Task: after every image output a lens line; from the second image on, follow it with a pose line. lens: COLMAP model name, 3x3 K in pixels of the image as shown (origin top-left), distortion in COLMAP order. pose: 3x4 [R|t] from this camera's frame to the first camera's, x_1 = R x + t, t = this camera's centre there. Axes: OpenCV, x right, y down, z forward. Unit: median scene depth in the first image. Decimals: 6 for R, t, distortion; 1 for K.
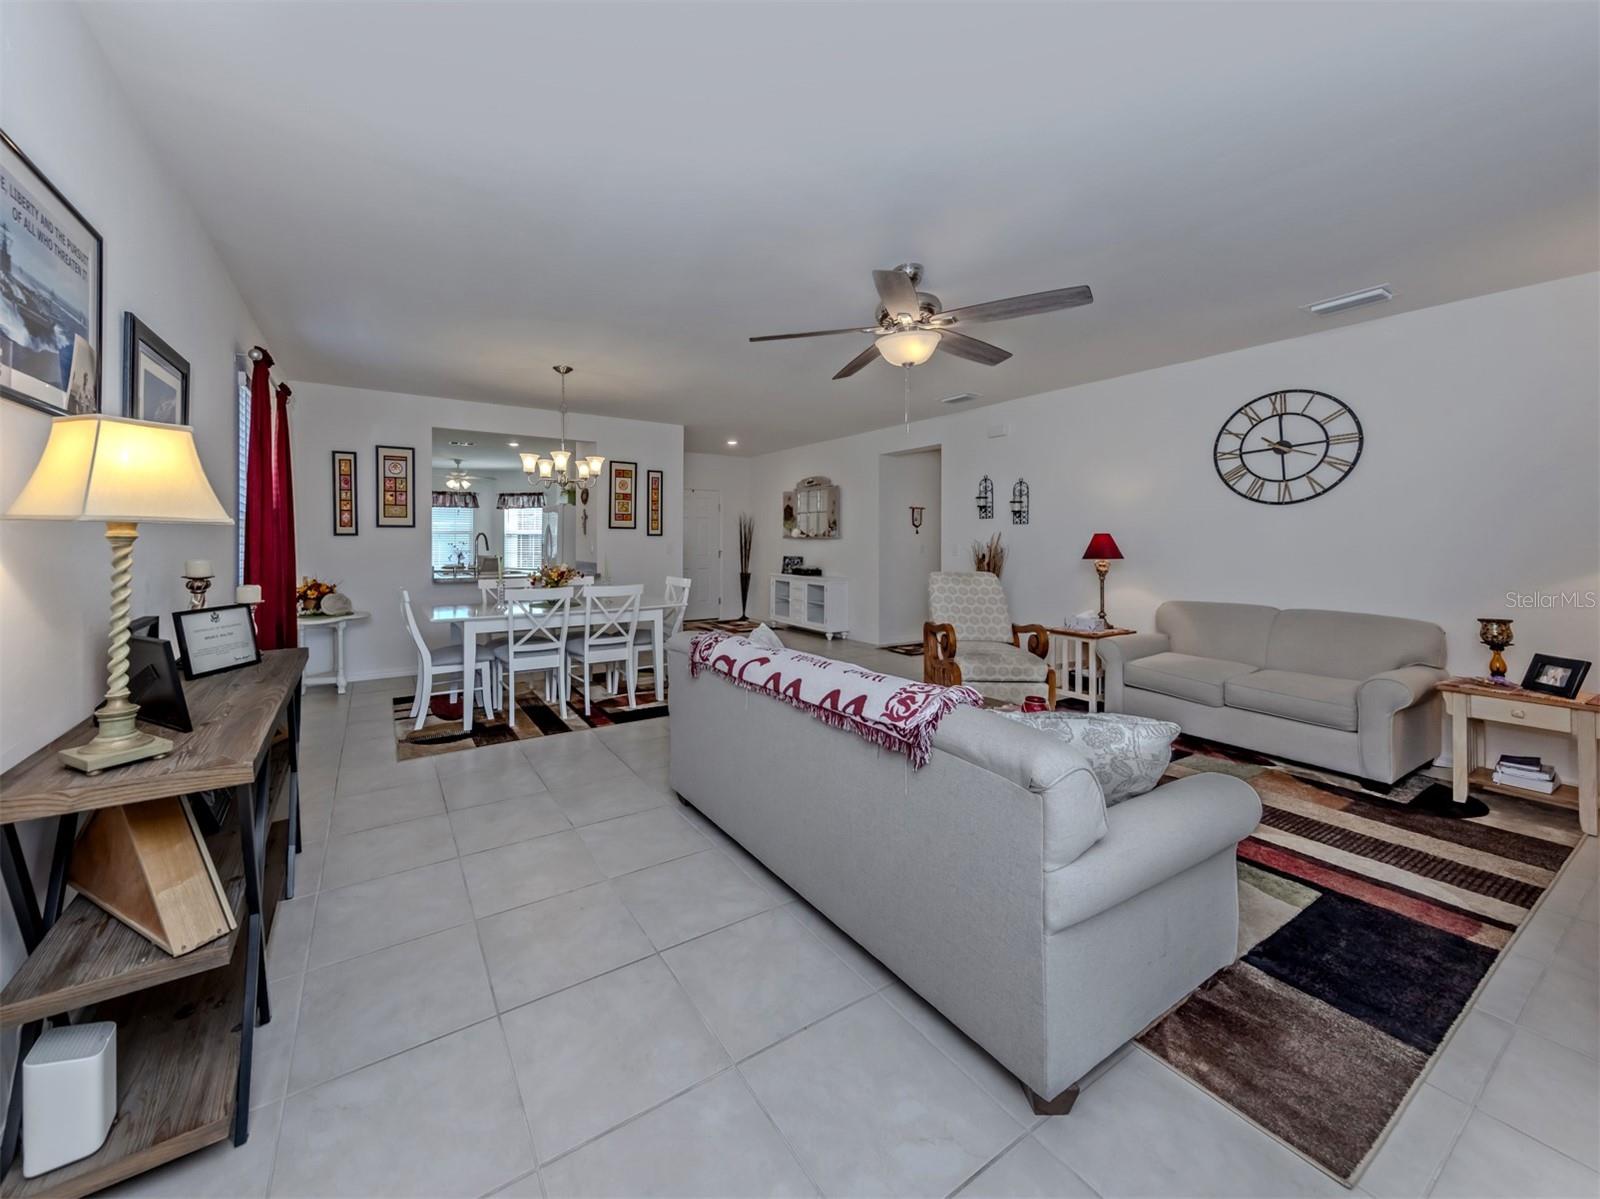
lens RADIAL K [[590.2, 0, 731.5], [0, 590.2, 530.7], [0, 0, 1]] dist [0.005302, -0.000250]
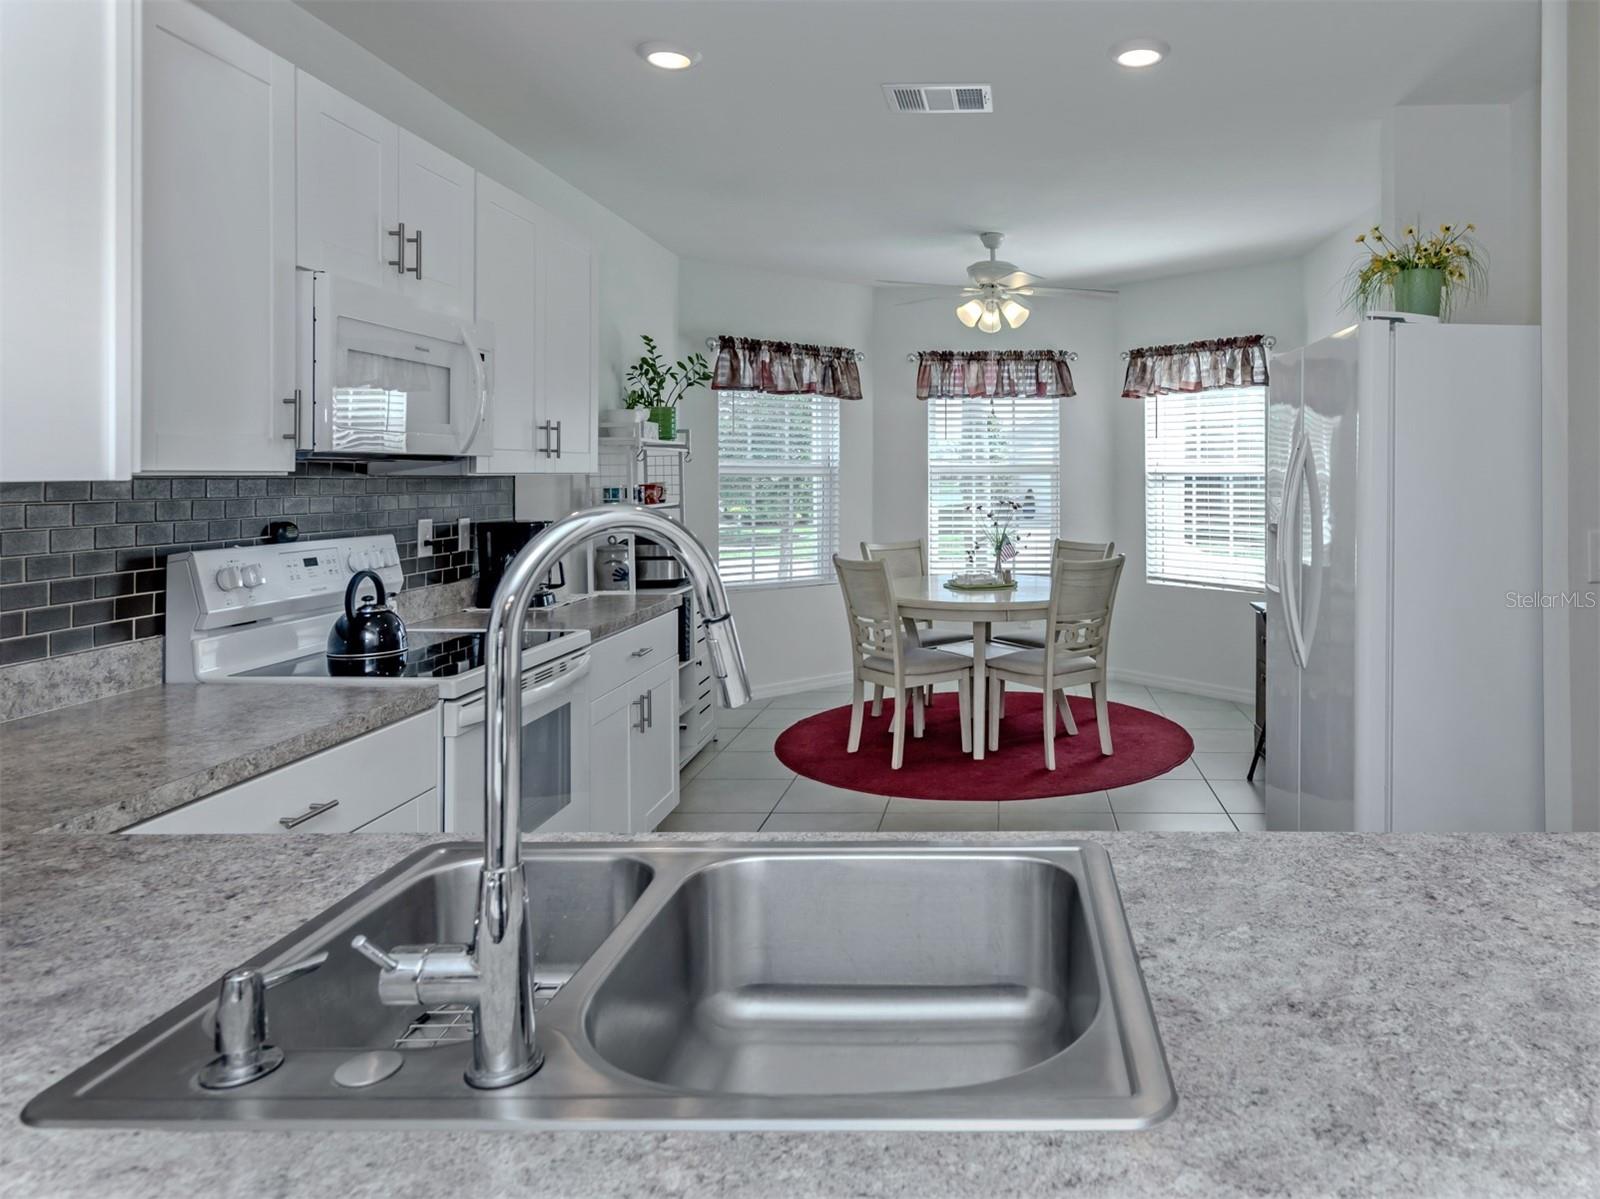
lens RADIAL K [[1024.1, 0, 1004.3], [0, 1024.1, 506.5], [0, 0, 1]] dist [-0.048336, 0.006243]
pose [[0.859212, 0.012887, -0.511457, -0.365117], [0.010263, 0.999047, 0.042414, -0.002301], [0.511516, -0.041691, 0.858262, 1.069909]]
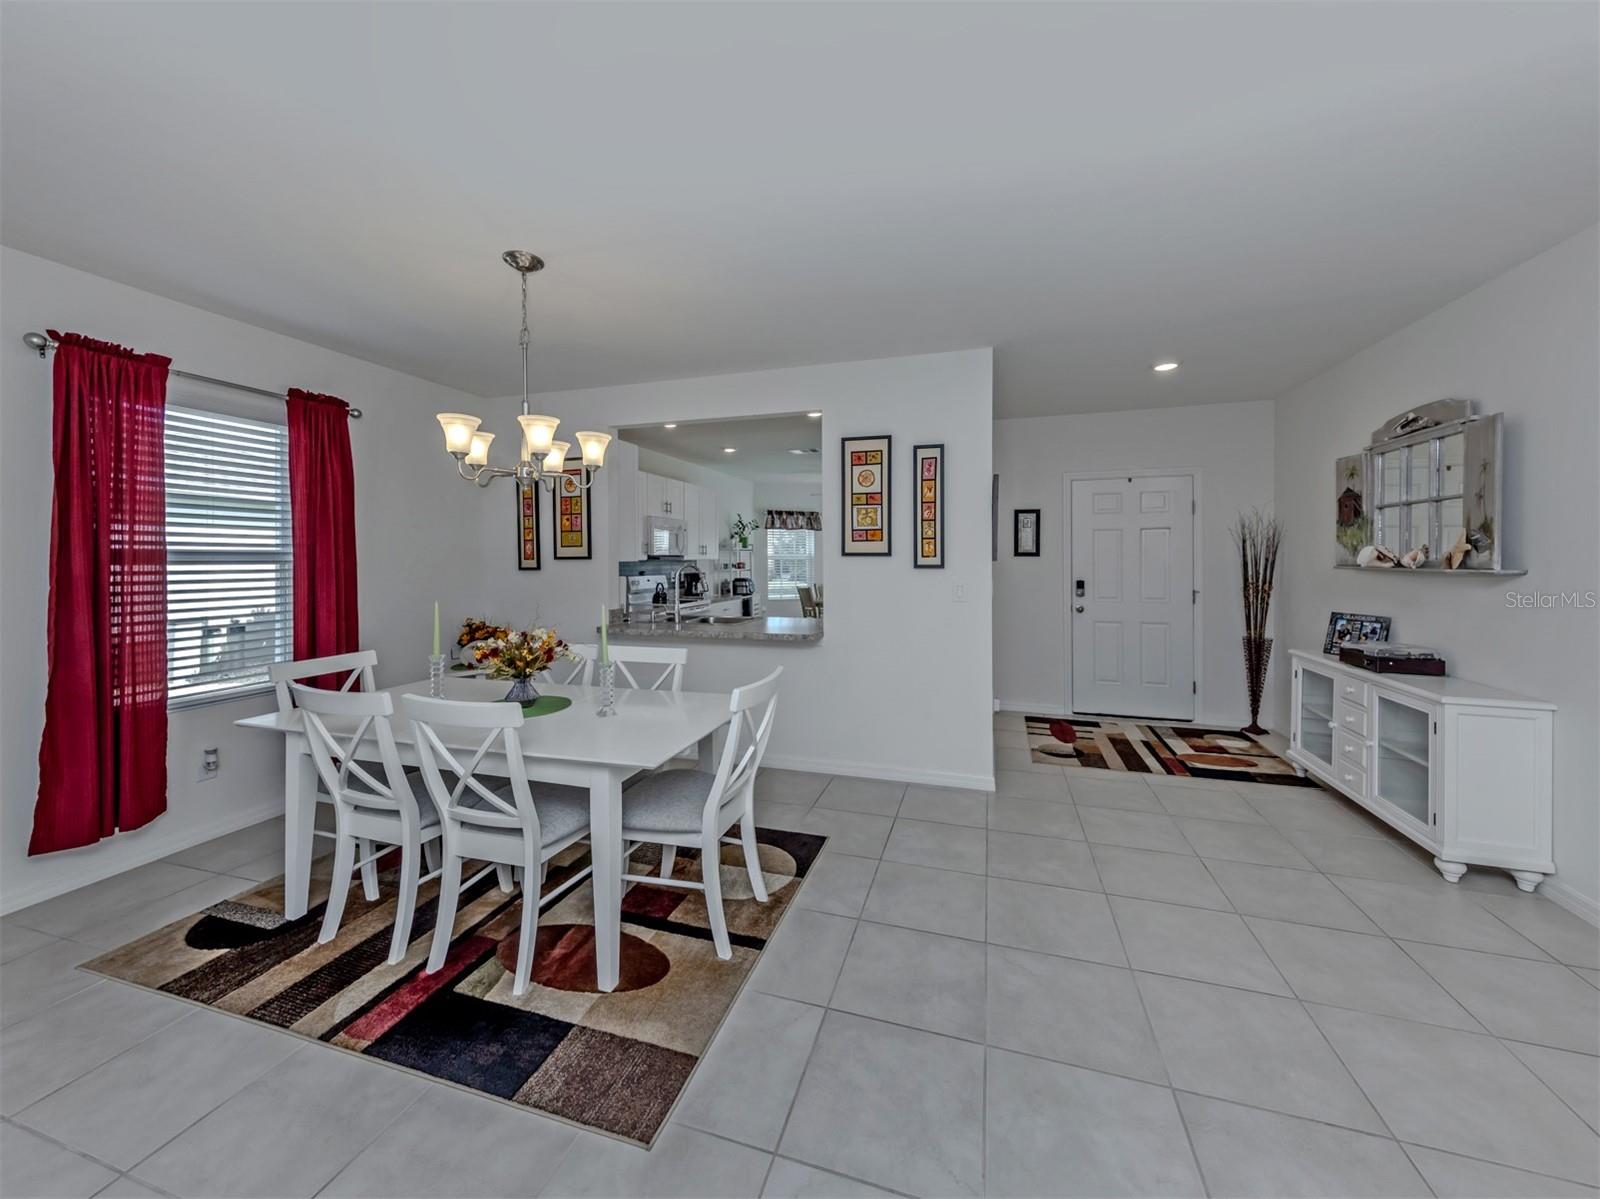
lens RADIAL K [[590.2, 0, 807.8], [0, 590.2, 562.3], [0, 0, 1]] dist [0.005302, -0.000250]
pose [[0.675530, -0.001112, -0.737331, 0.240934], [0.017691, 0.999735, 0.014700, -0.008305], [0.737120, -0.022975, 0.675371, 0.722688]]
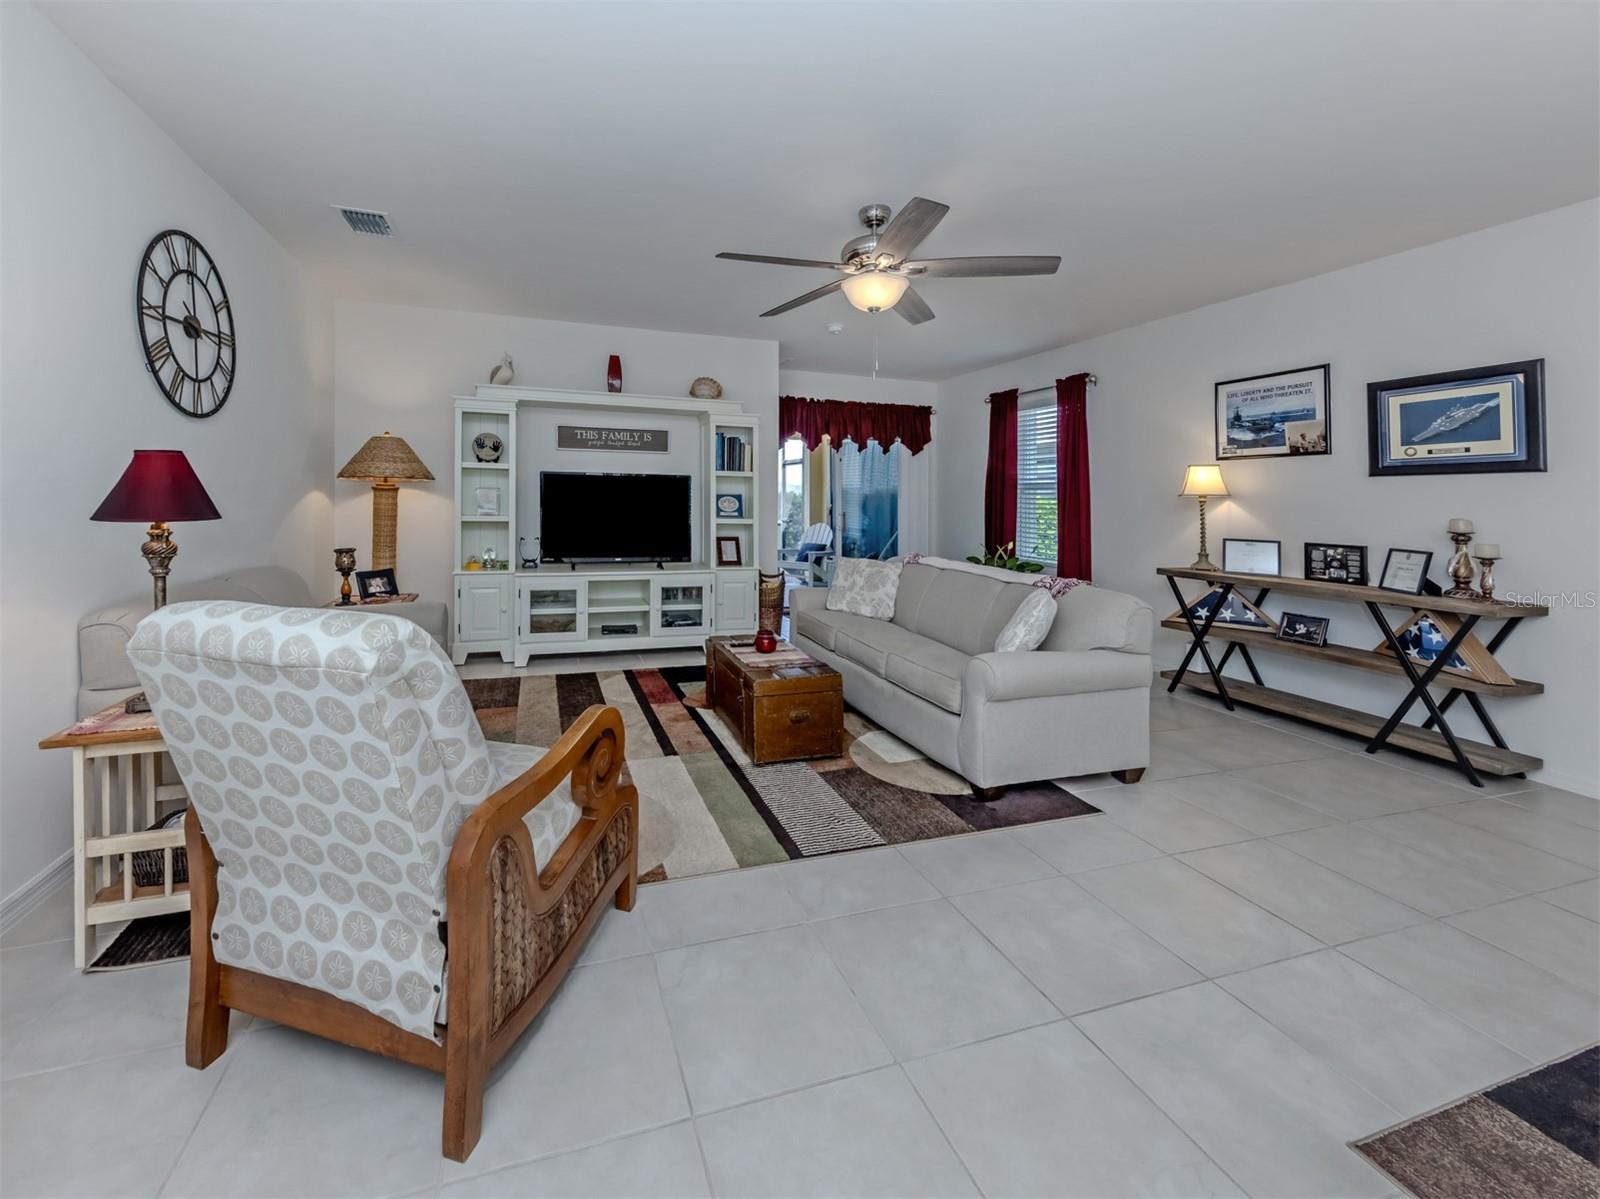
lens RADIAL K [[623.8, 0, 719.1], [0, 623.8, 496.1], [0, 0, 1]] dist [0.006886, -0.001578]
pose [[-0.969868, -0.022230, 0.242614, 0.166584], [-0.027346, 0.999469, -0.017741, 0.027163], [-0.242091, -0.023841, -0.969961, 1.138689]]
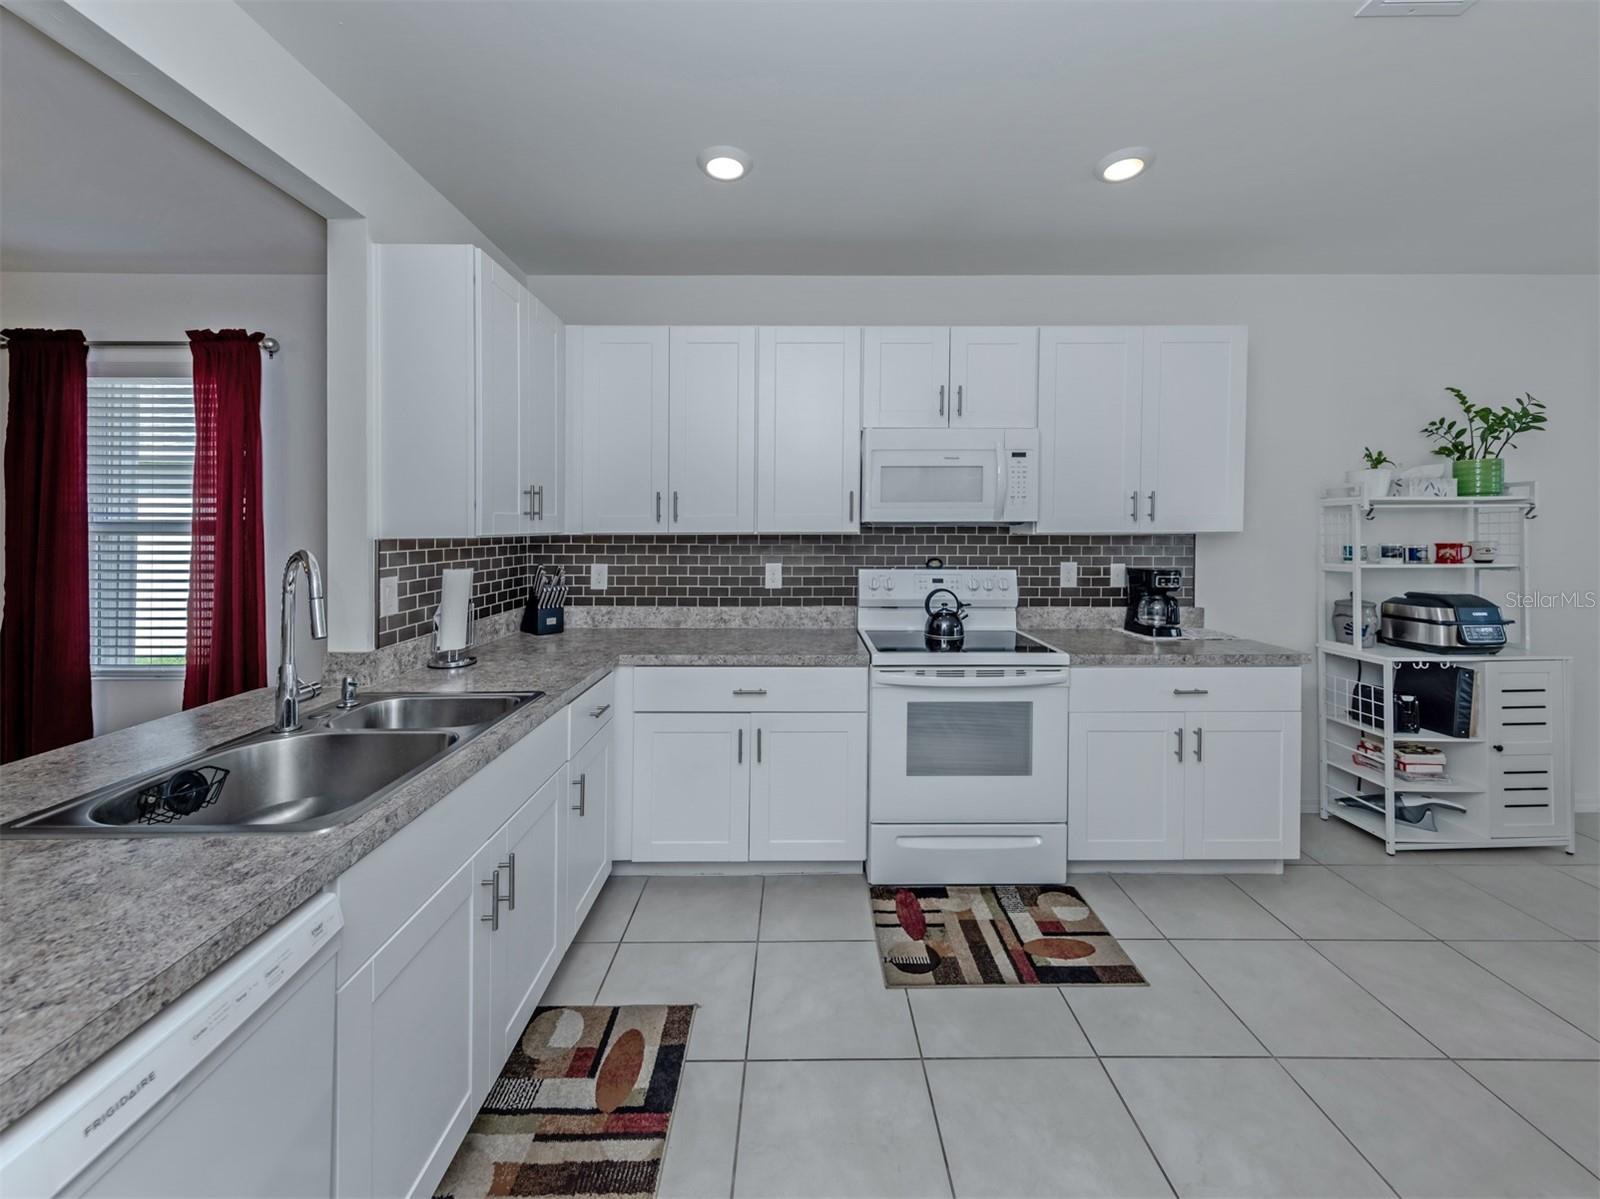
lens RADIAL K [[590.2, 0, 798.6], [0, 590.2, 548.5], [0, 0, 1]] dist [0.005302, -0.000250]
pose [[-0.505979, 0.026686, -0.862133, -0.385939], [0.011774, 0.999642, 0.024032, -0.001214], [0.862466, 0.002009, -0.506112, 1.495366]]
